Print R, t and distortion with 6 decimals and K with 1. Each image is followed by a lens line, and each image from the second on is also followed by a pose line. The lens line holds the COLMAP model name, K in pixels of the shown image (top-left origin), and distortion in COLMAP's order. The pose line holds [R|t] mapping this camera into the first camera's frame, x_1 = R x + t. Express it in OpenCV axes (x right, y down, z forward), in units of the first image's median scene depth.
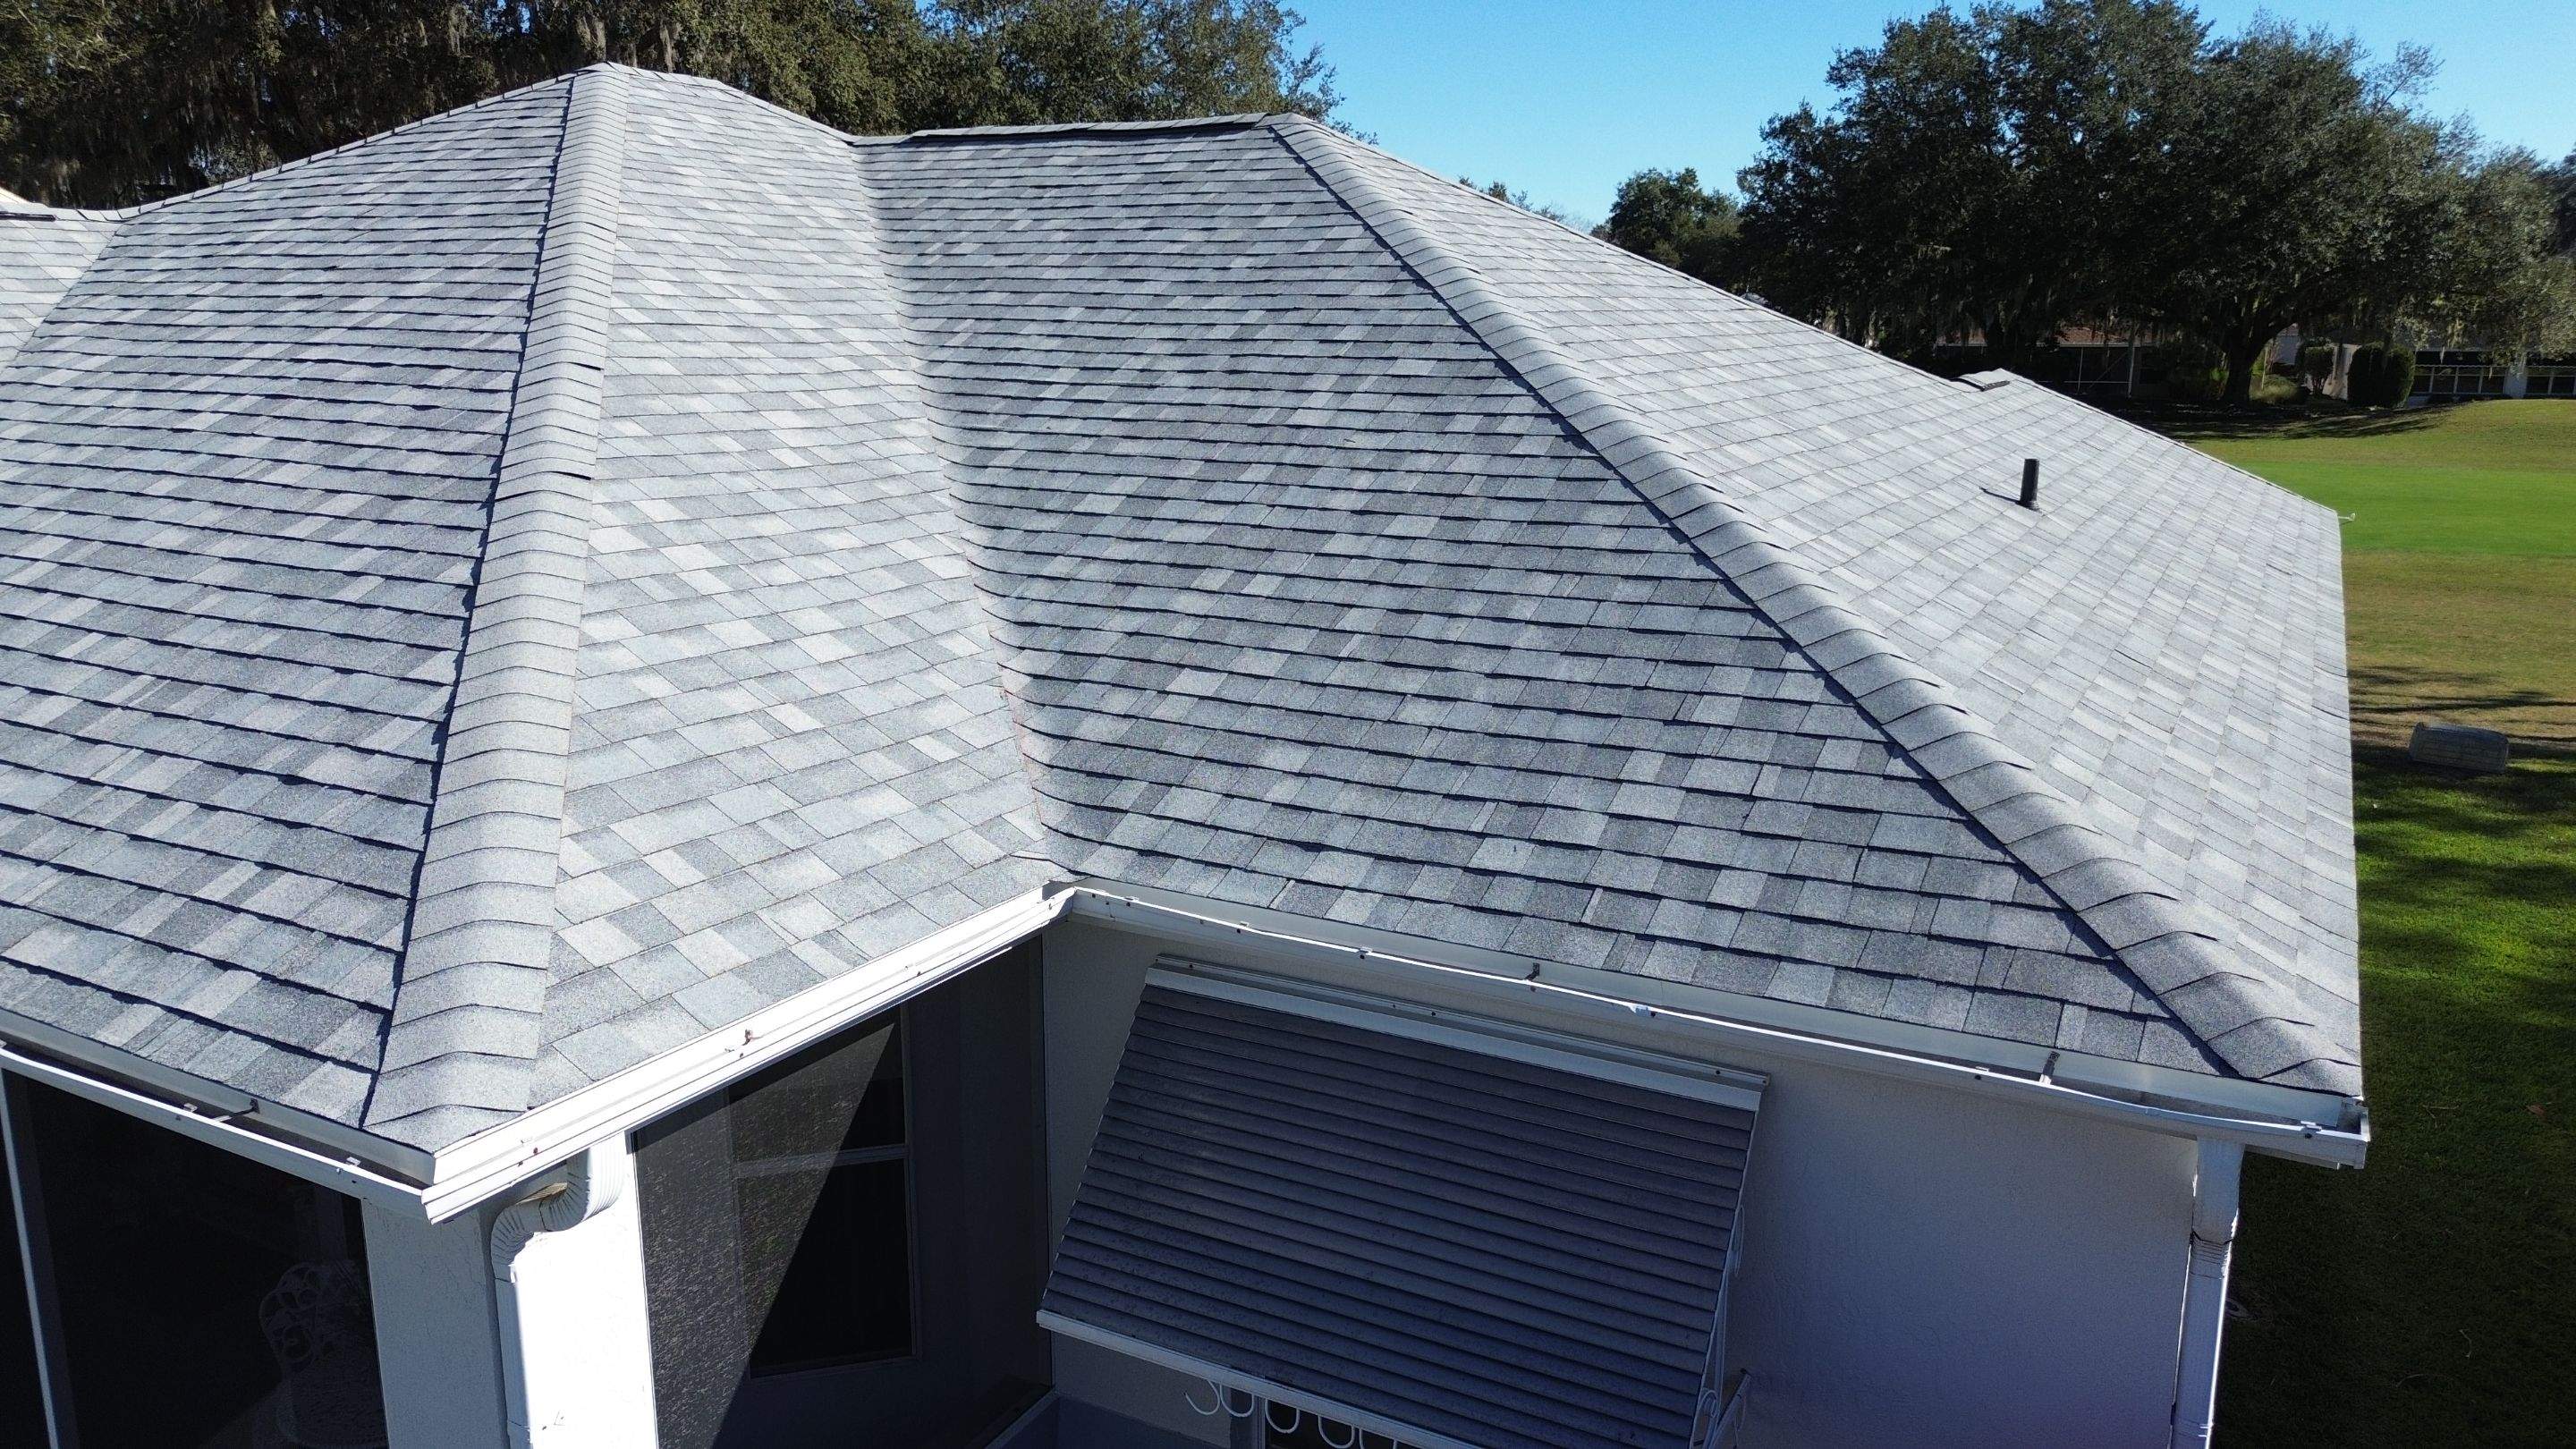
lens RADIAL K [[1821.4, 0, 1299.1], [0, 1821.4, 724.0], [0, 0, 1]] dist [0.070229, -0.068197]
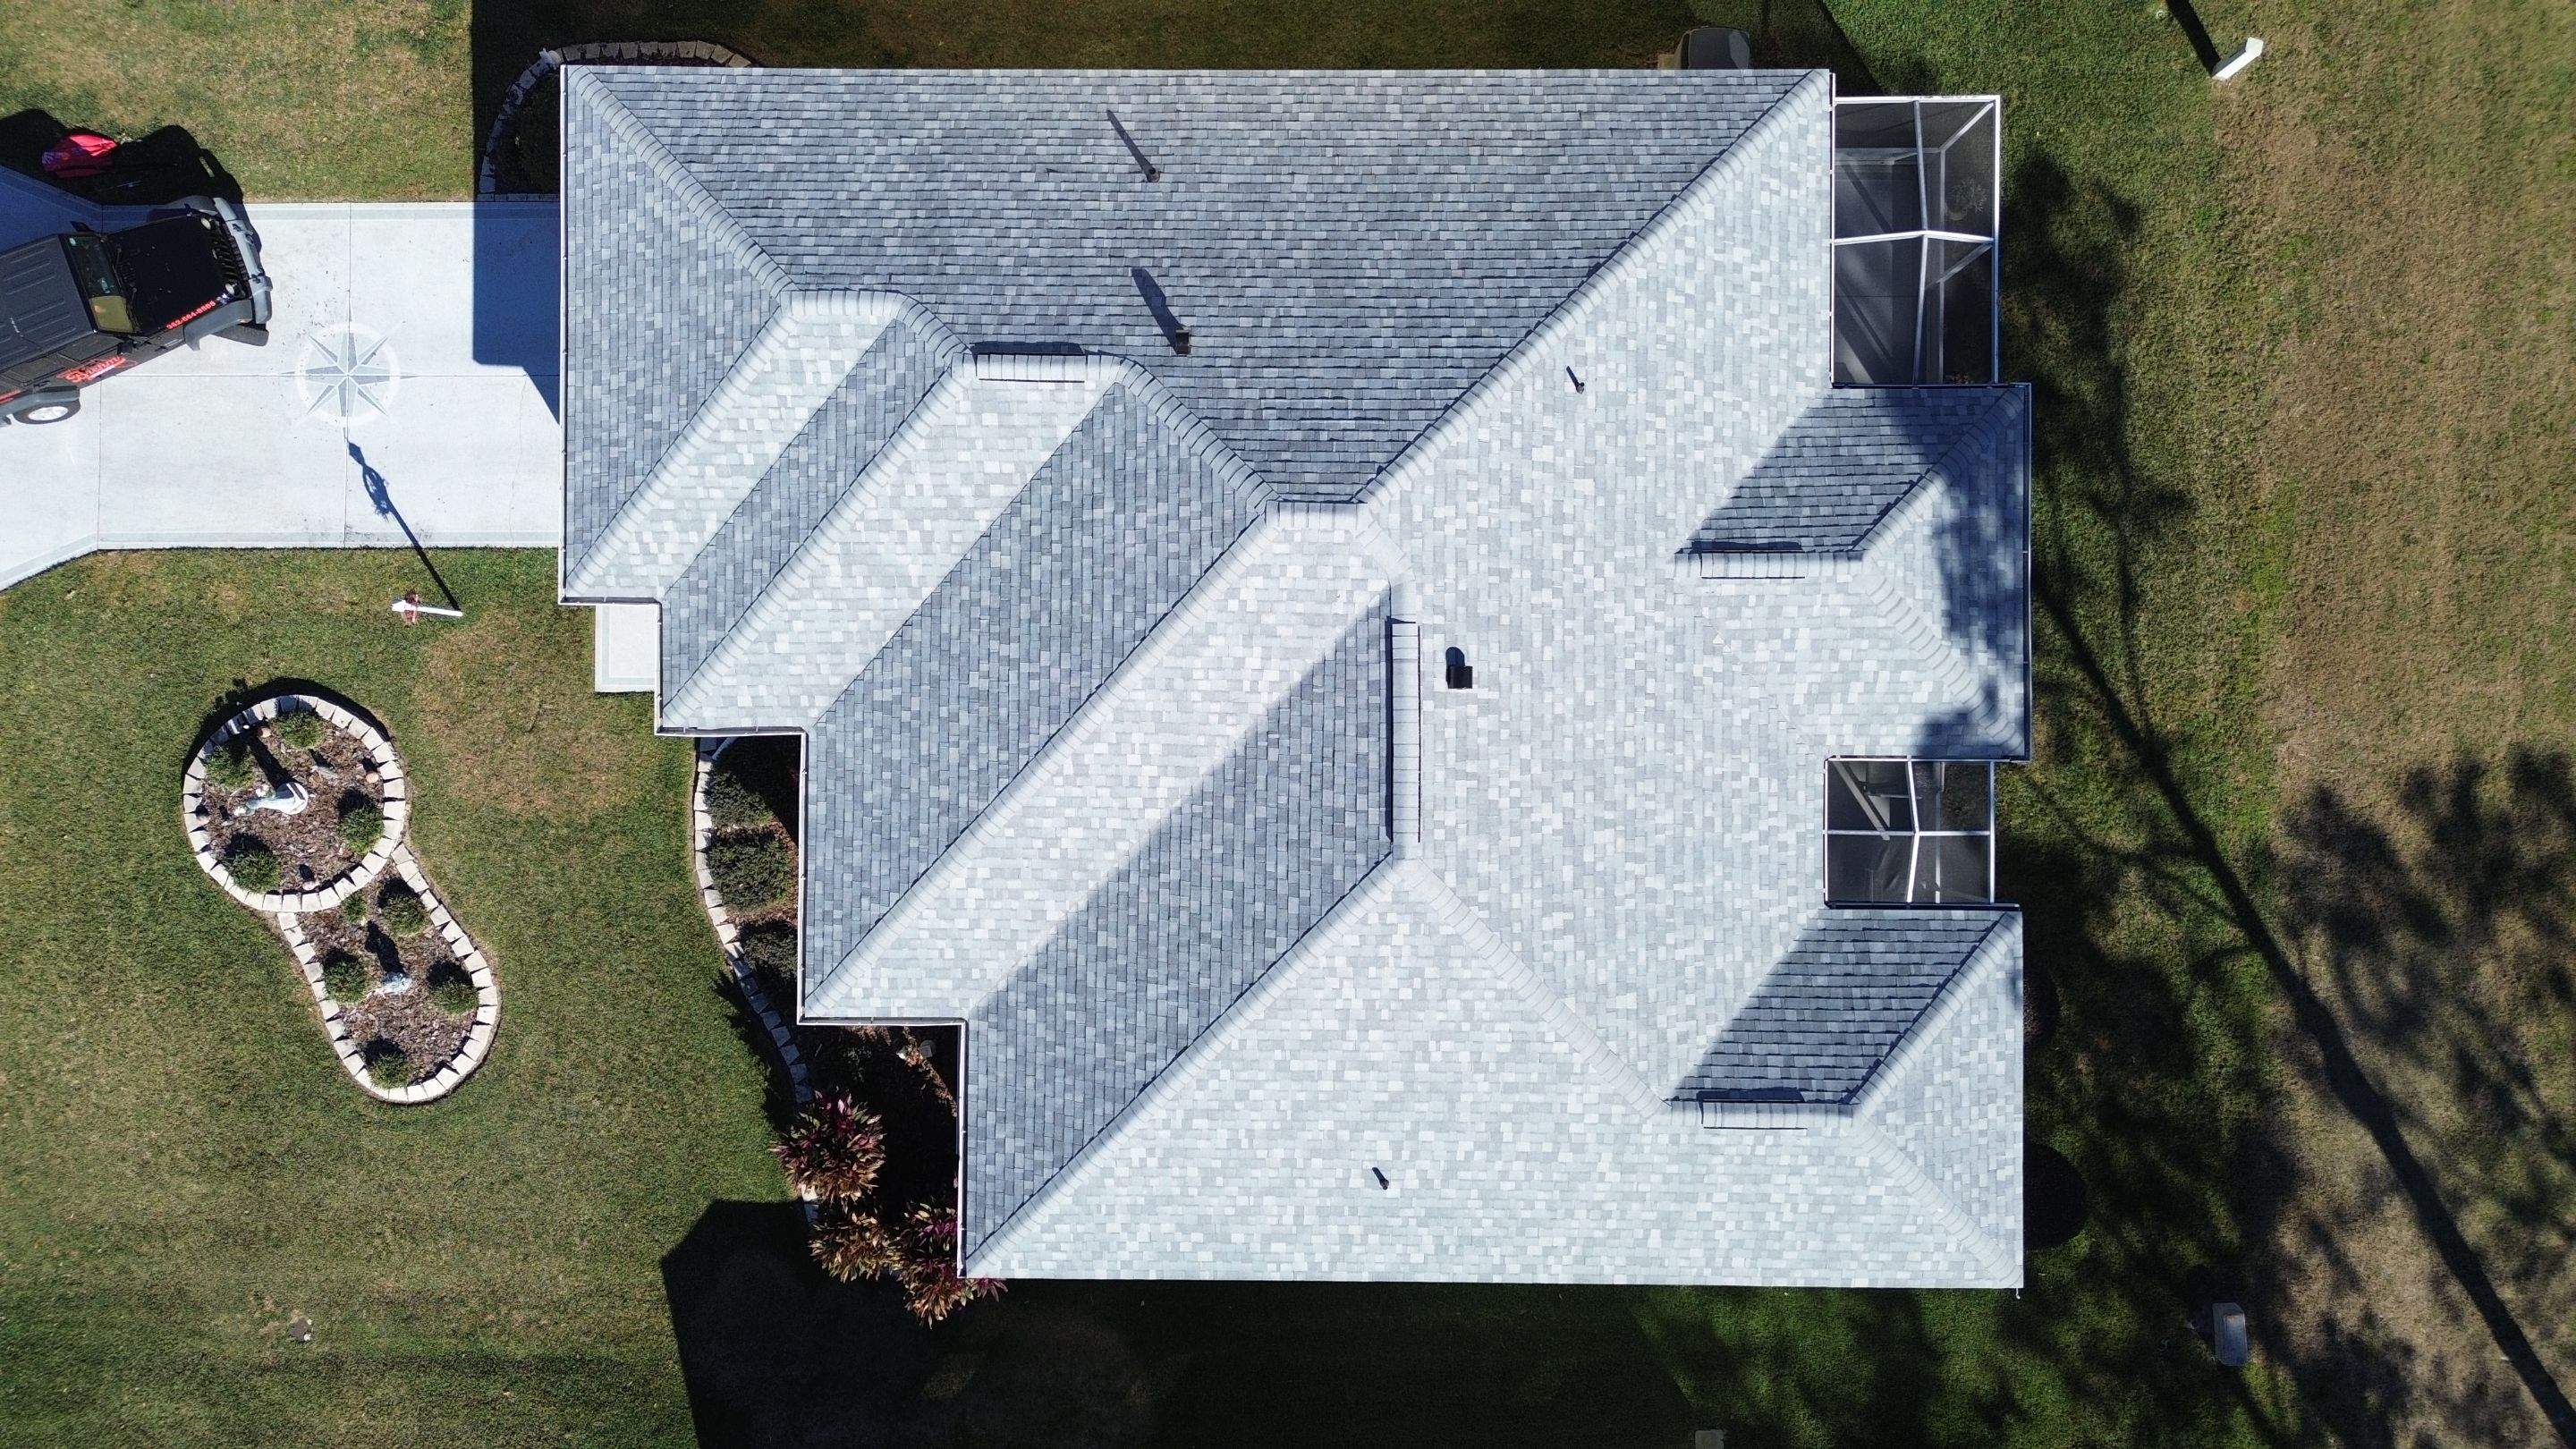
lens RADIAL K [[1821.4, 0, 1312.6], [0, 1821.4, 724.2], [0, 0, 1]] dist [0.070229, -0.068197]
pose [[0.471040, 0.882042, -0.011081, -0.268426], [-0.192074, 0.114818, 0.974641, -3.835702], [0.860946, -0.456967, 0.223501, 0.914529]]
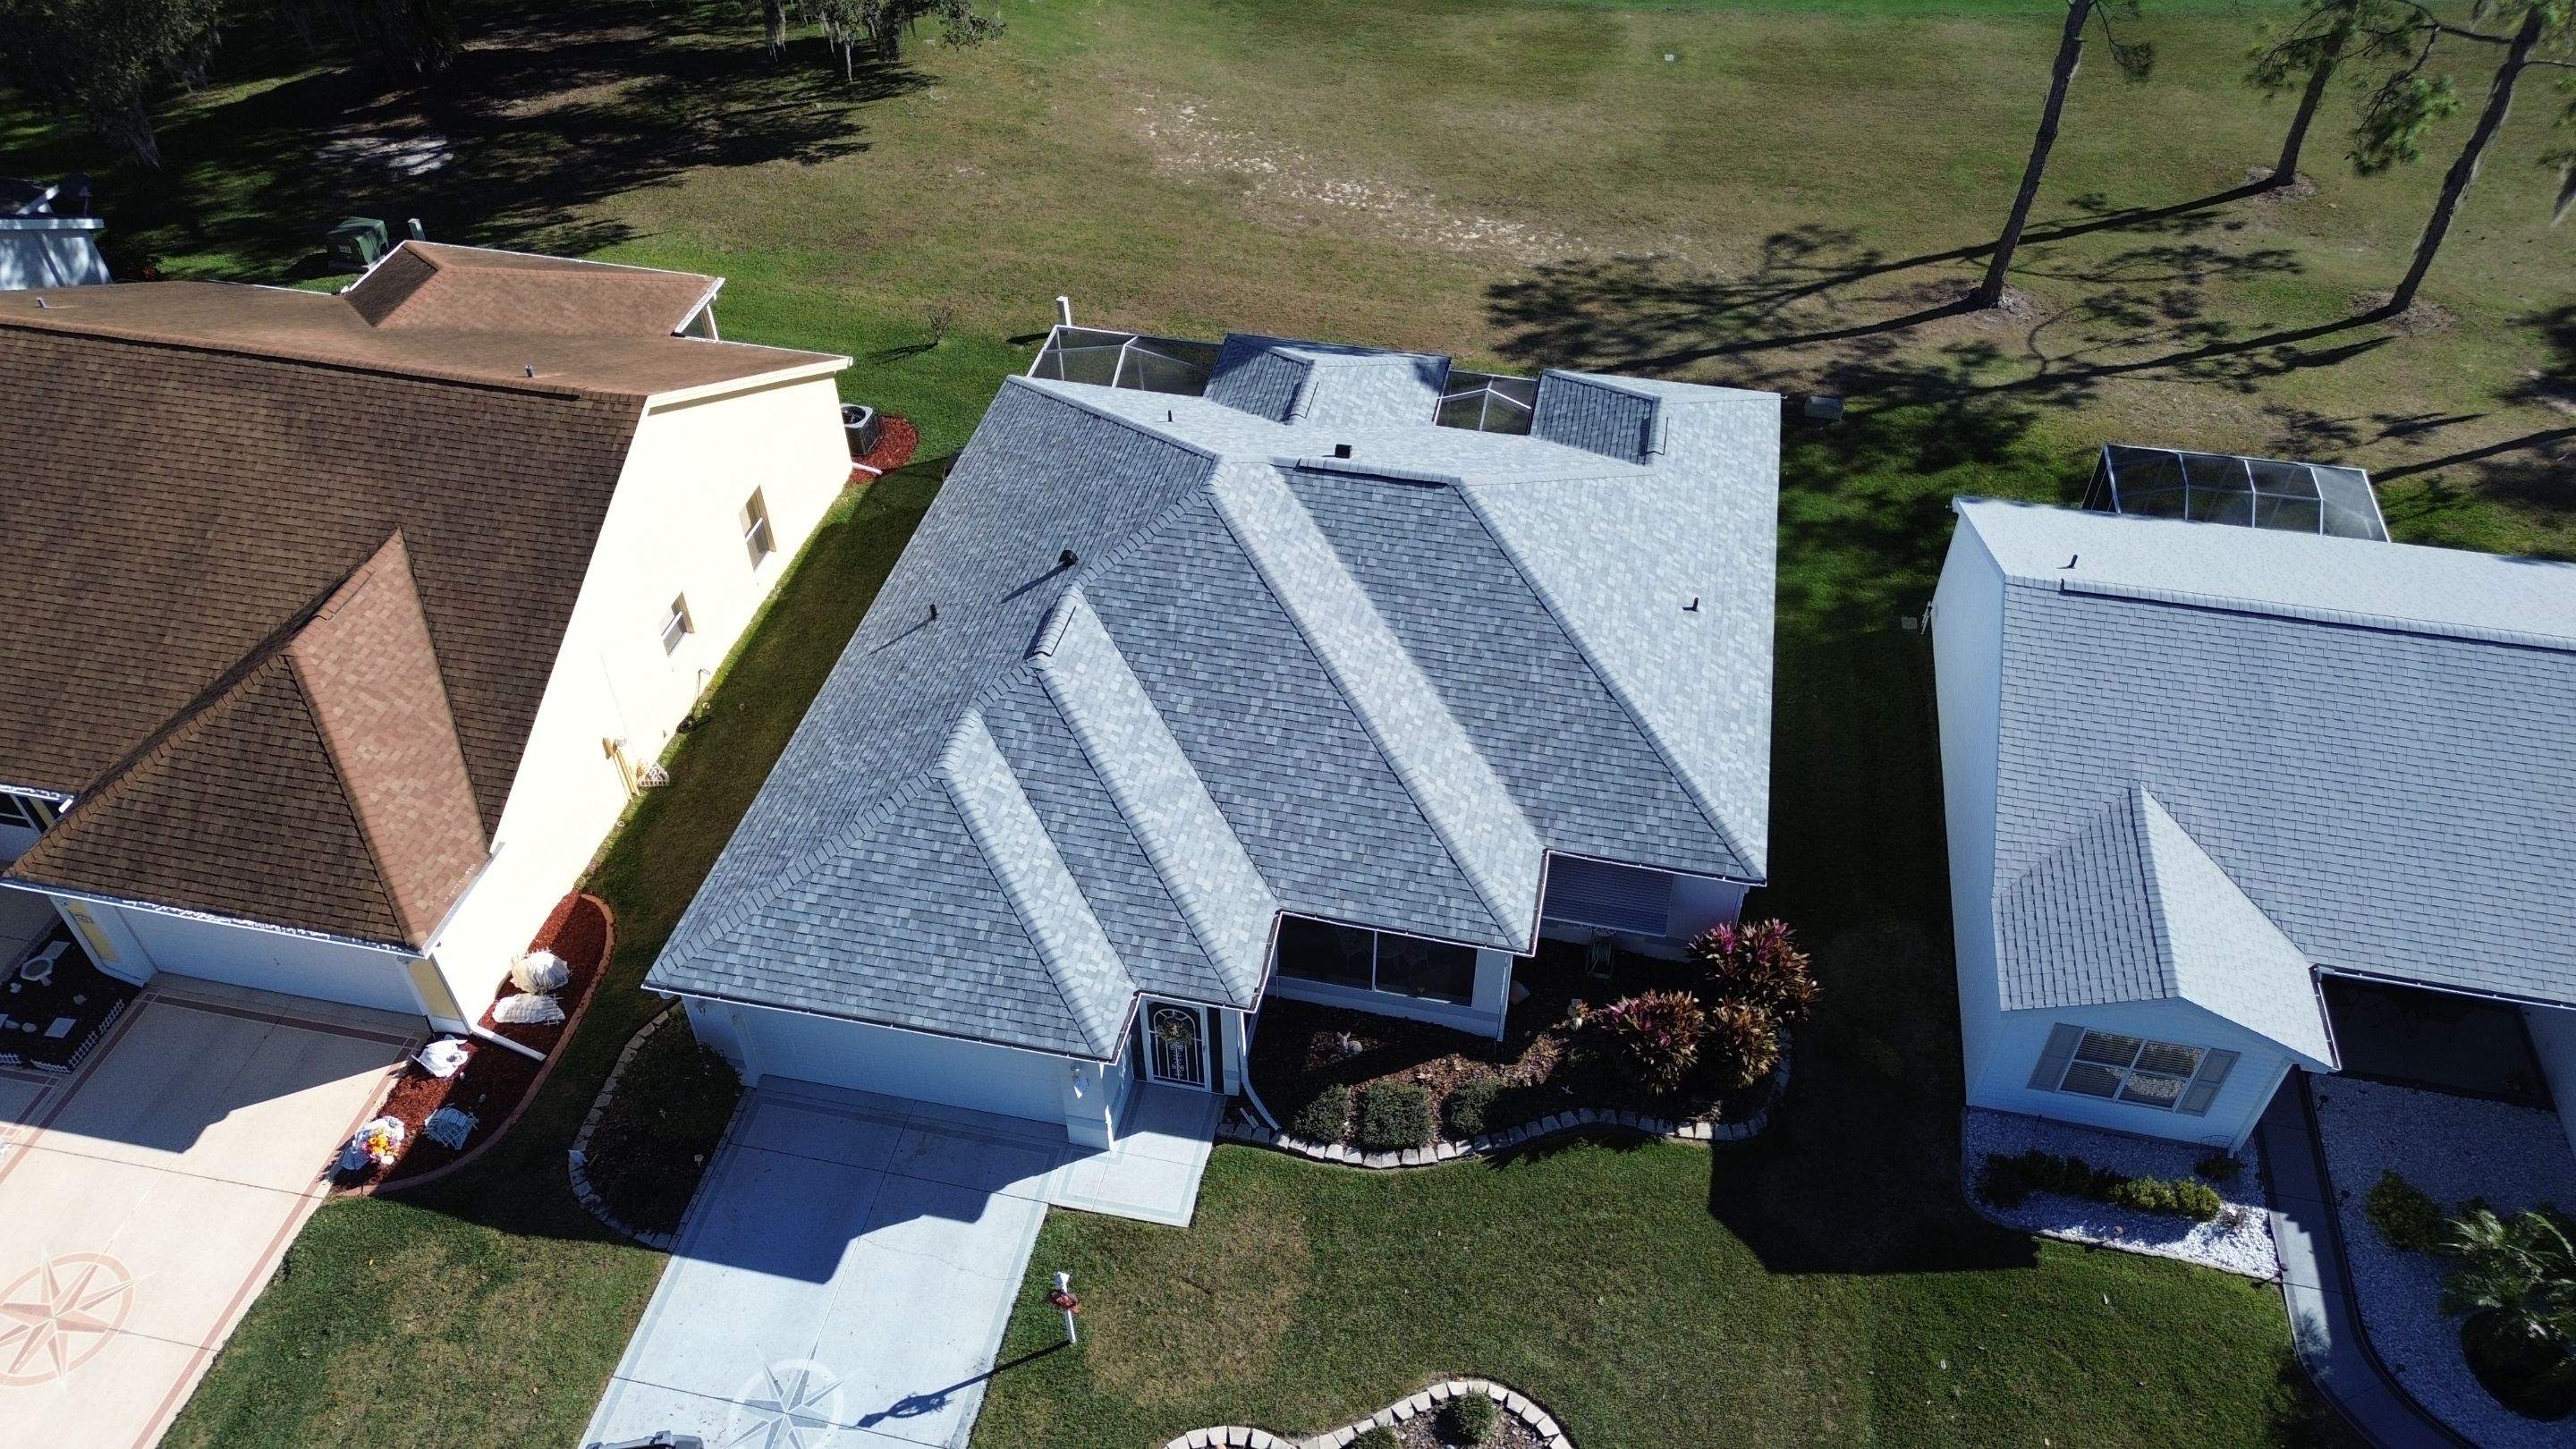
lens RADIAL K [[1821.4, 0, 1308.1], [0, 1821.4, 704.6], [0, 0, 1]] dist [0.070229, -0.068197]
pose [[0.956989, -0.195276, 0.214567, -1.564971], [0.062845, 0.861538, 0.503789, -2.533194], [-0.283236, -0.468636, 0.836754, -2.567739]]
